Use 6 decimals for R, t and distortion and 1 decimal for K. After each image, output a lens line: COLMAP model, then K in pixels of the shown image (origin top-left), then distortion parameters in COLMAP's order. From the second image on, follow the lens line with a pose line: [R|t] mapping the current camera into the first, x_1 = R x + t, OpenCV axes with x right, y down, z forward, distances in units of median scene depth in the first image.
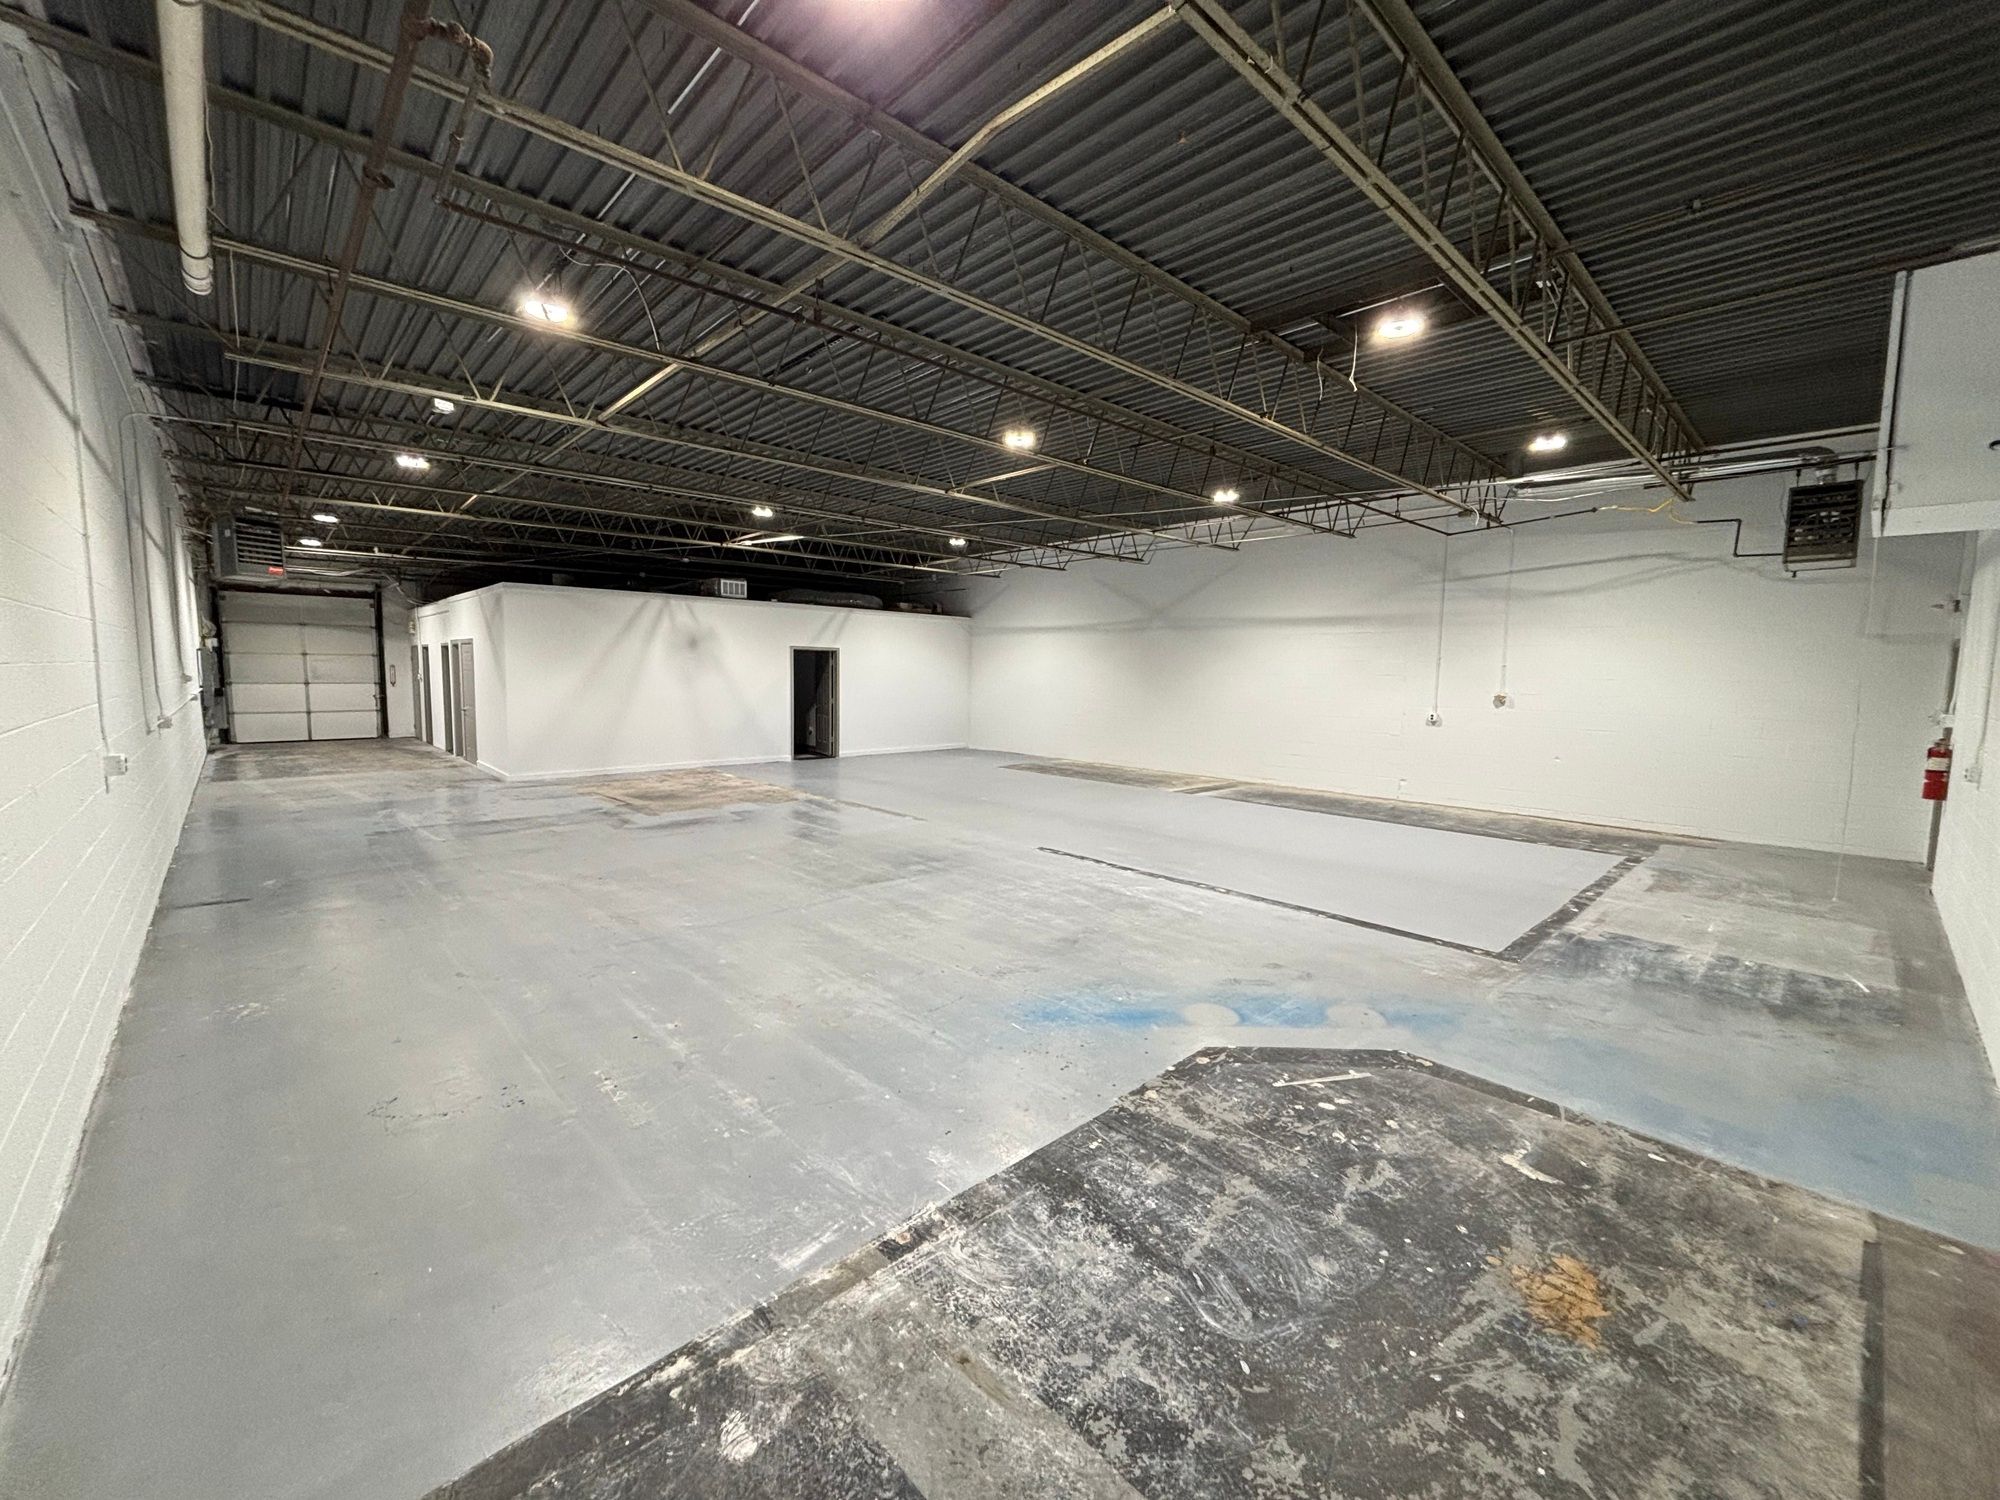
lens RADIAL K [[801.0, 0, 1004.6], [0, 801.0, 749.1], [0, 0, 1]] dist [-0.003270, 0.000256]
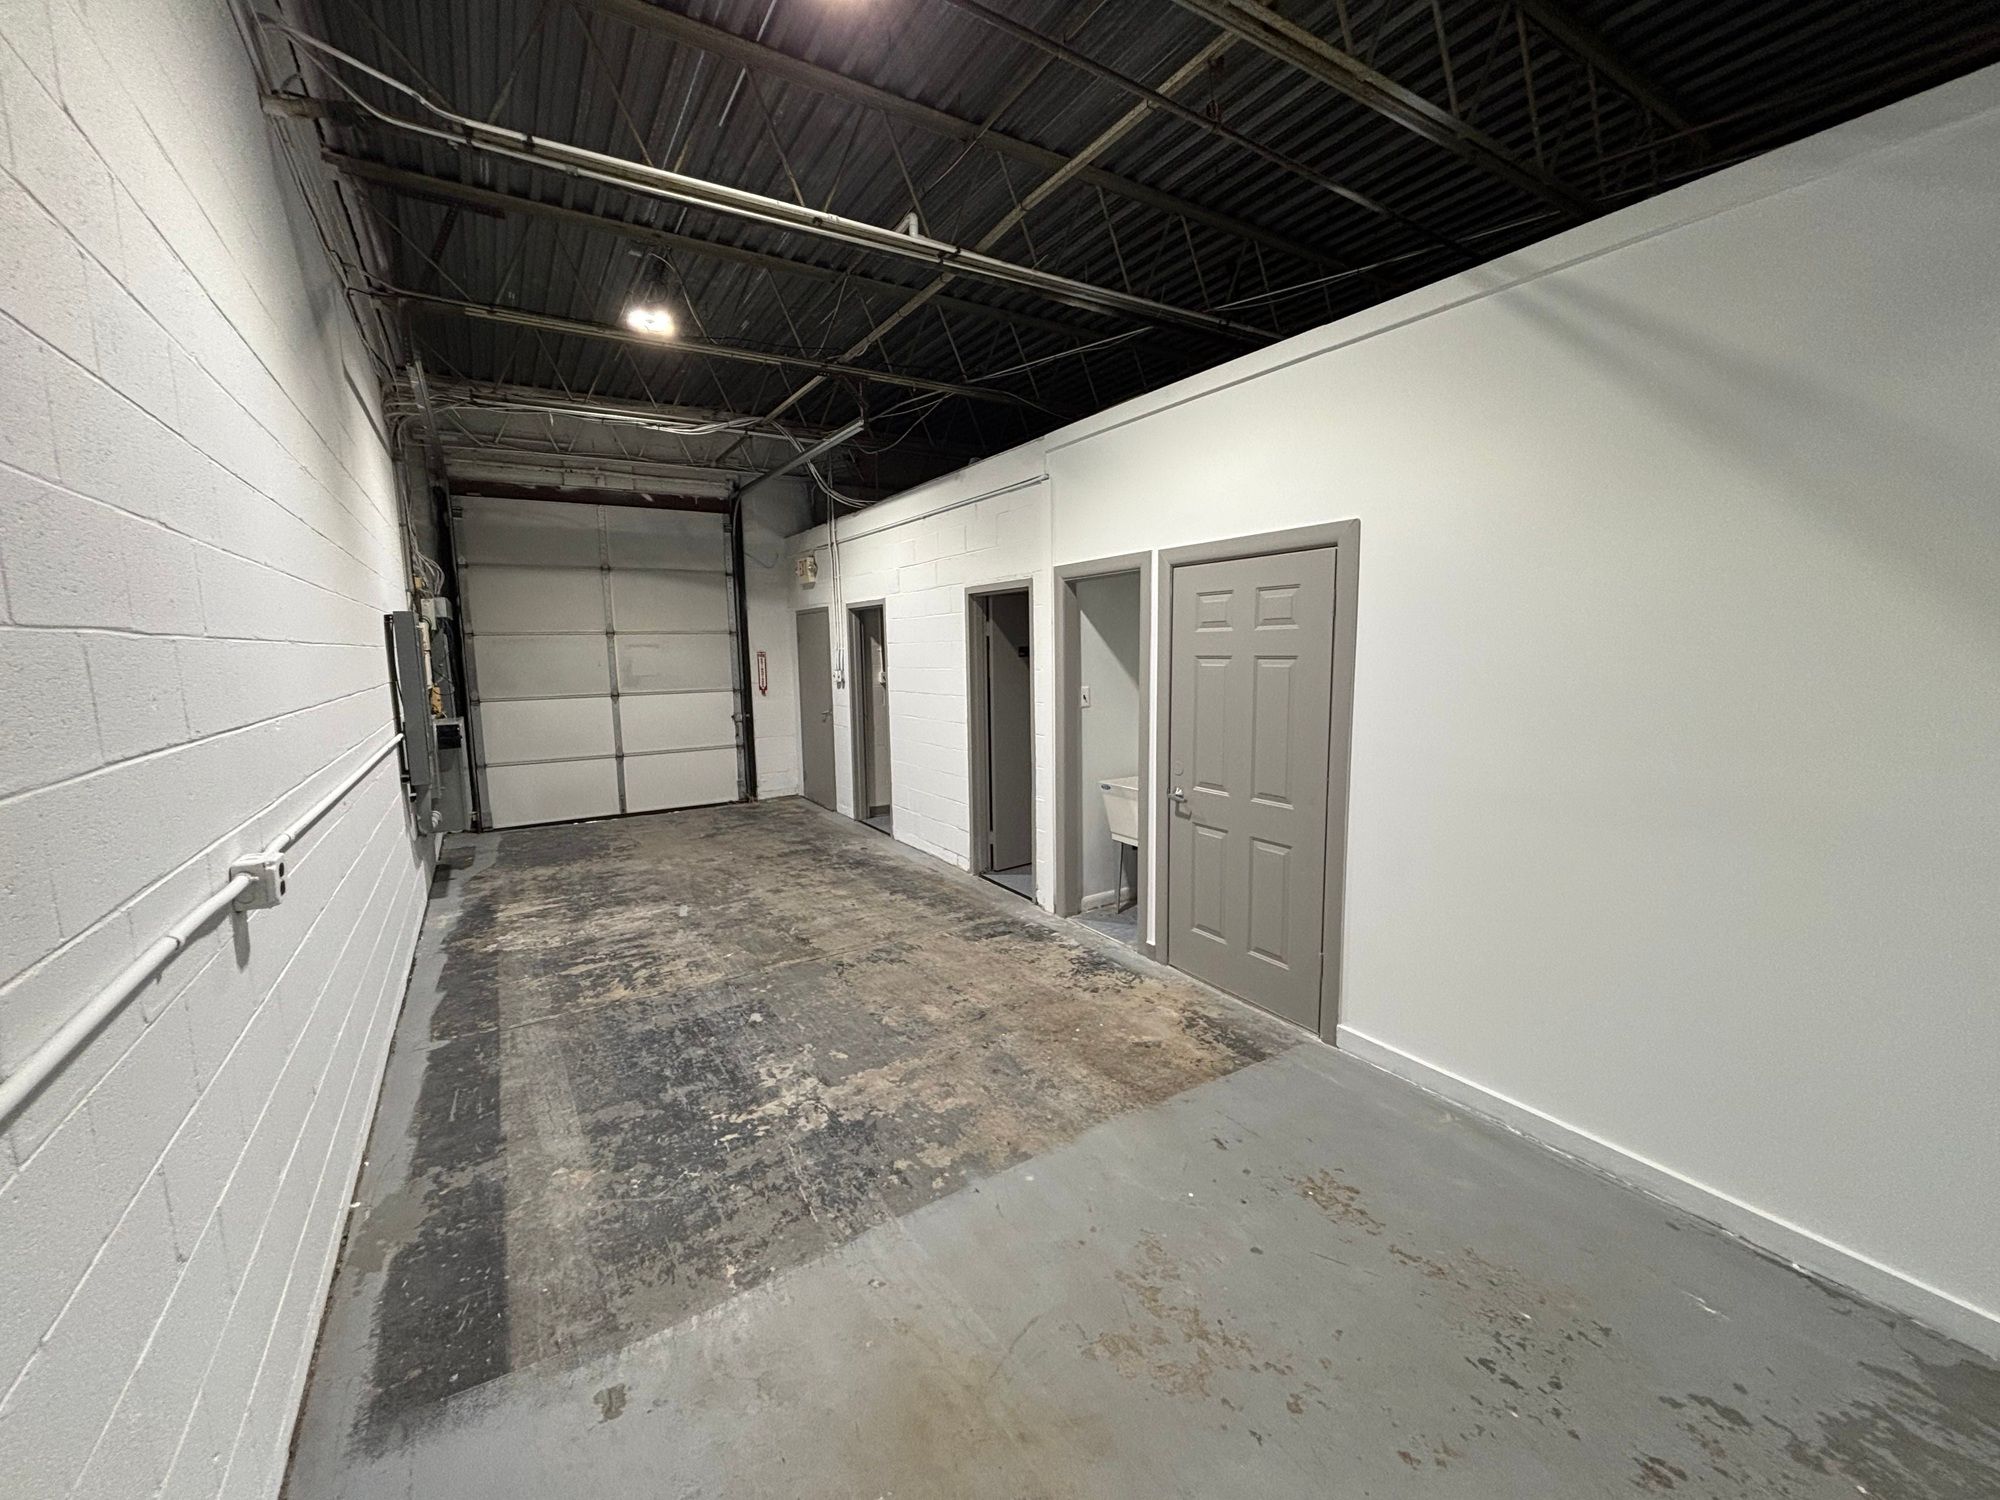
lens RADIAL K [[813.5, 0, 1000.0], [0, 813.5, 750.0], [0, 0, 1]] dist [0.006728, 0.000222]
pose [[0.977874, 0.004883, -0.209136, -0.956855], [0.002244, 0.999425, 0.033828, -0.113959], [0.209181, -0.033549, 0.977301, 1.000133]]
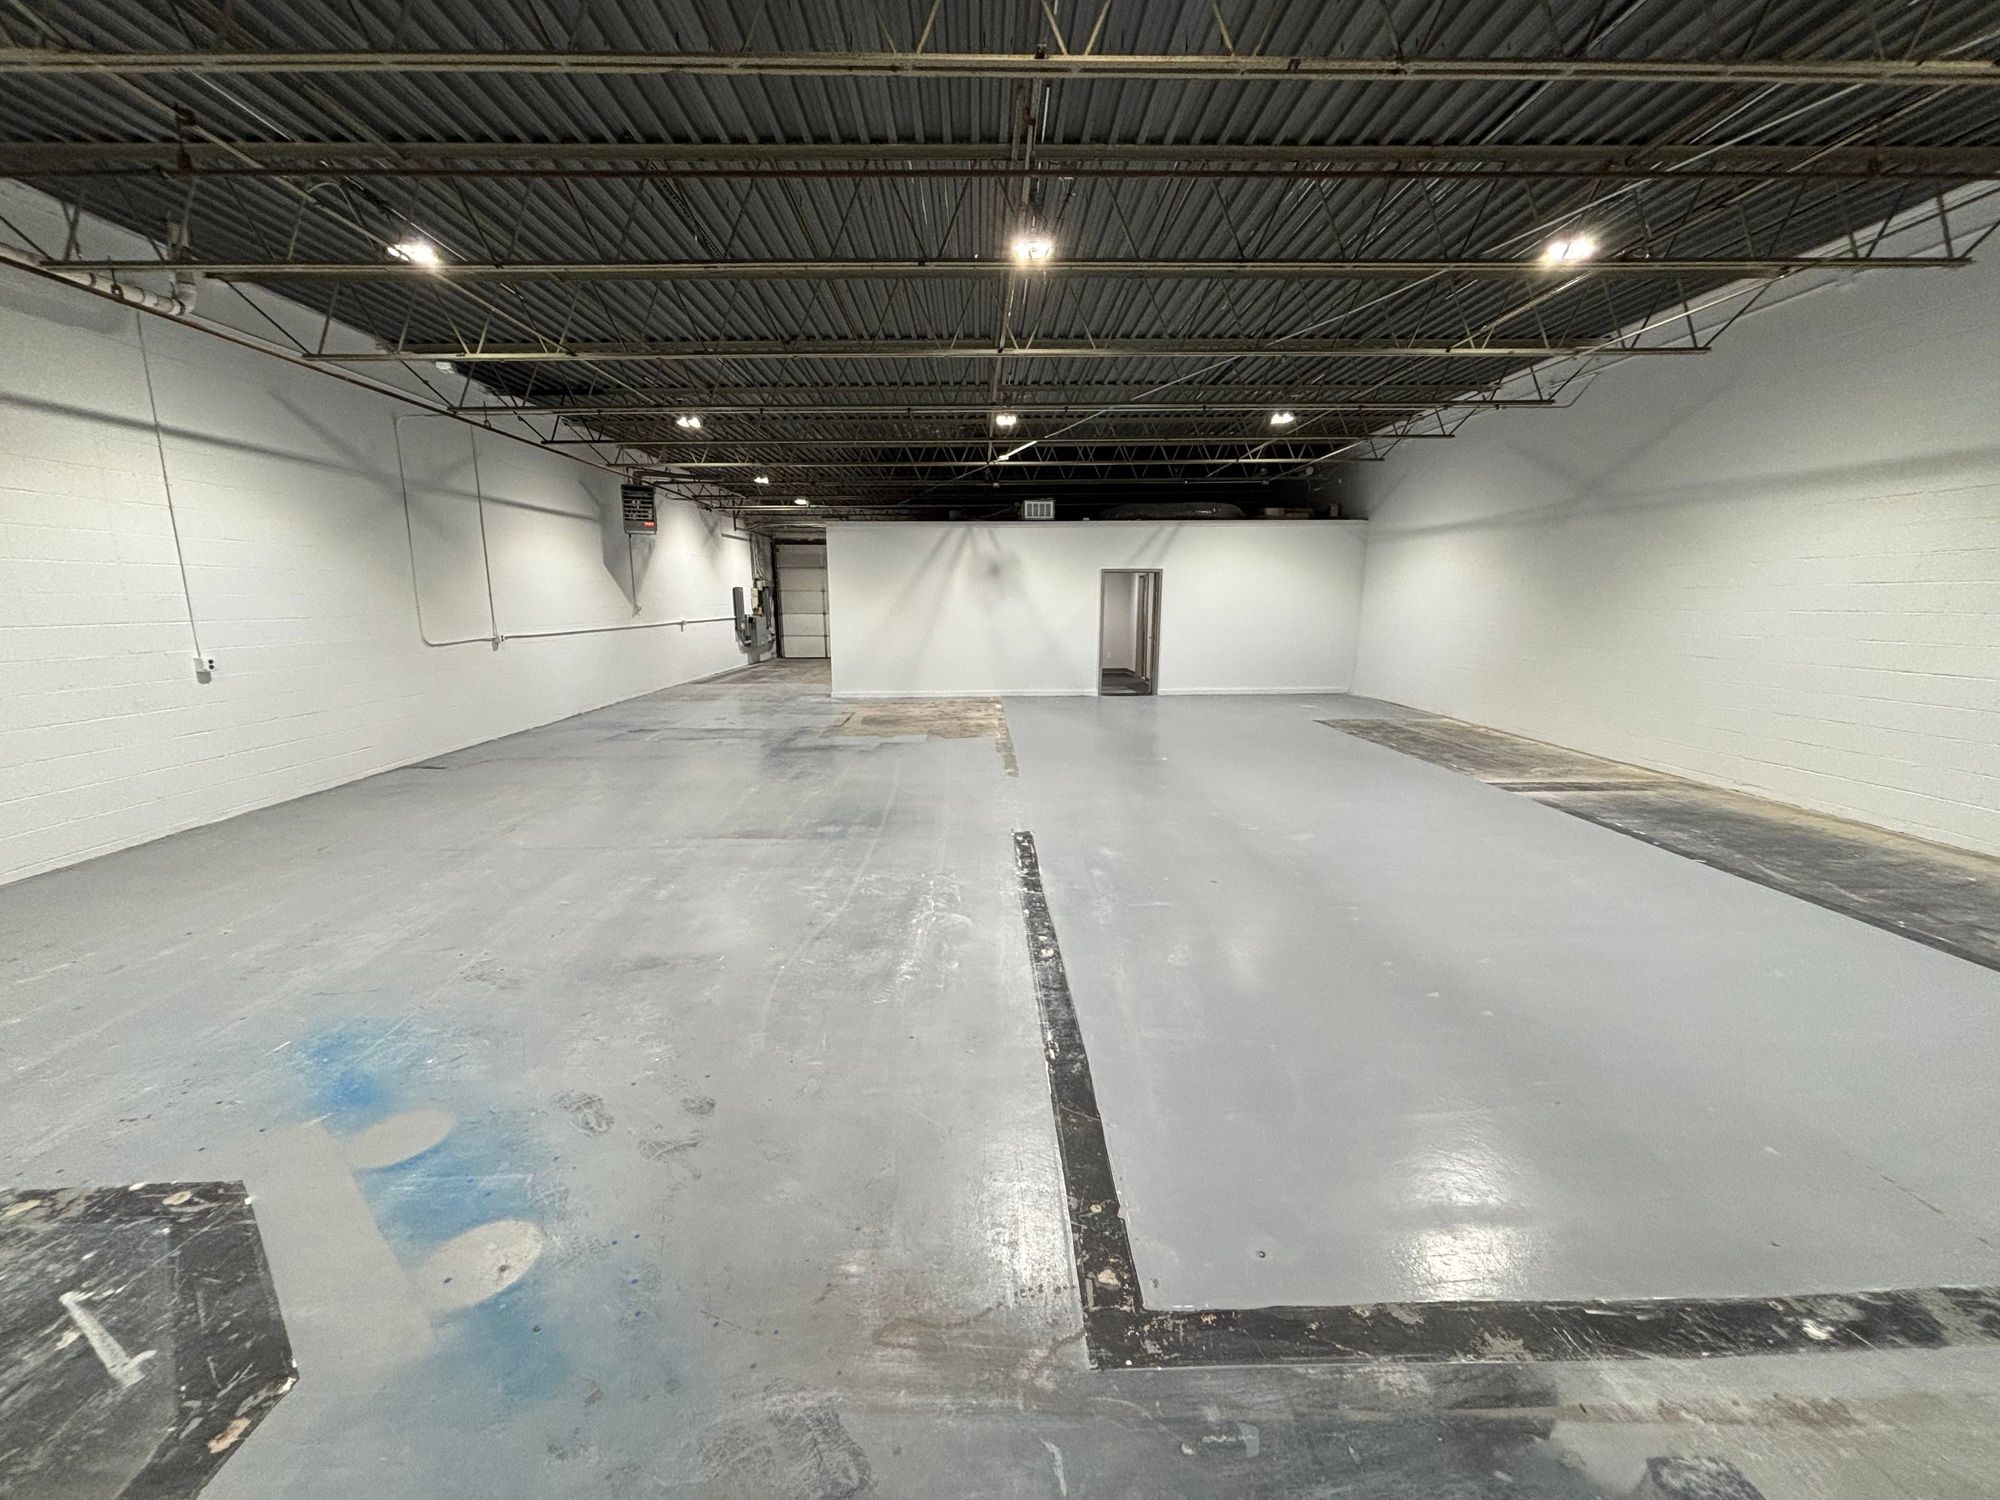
lens RADIAL K [[806.8, 0, 1000.0], [0, 806.8, 750.0], [0, 0, 1]] dist [0.001047, -0.000674]
pose [[0.748592, 0.105735, -0.654546, 0.378459], [-0.048922, 0.993320, 0.104510, -0.020446], [0.661223, -0.046214, 0.748764, 0.330021]]
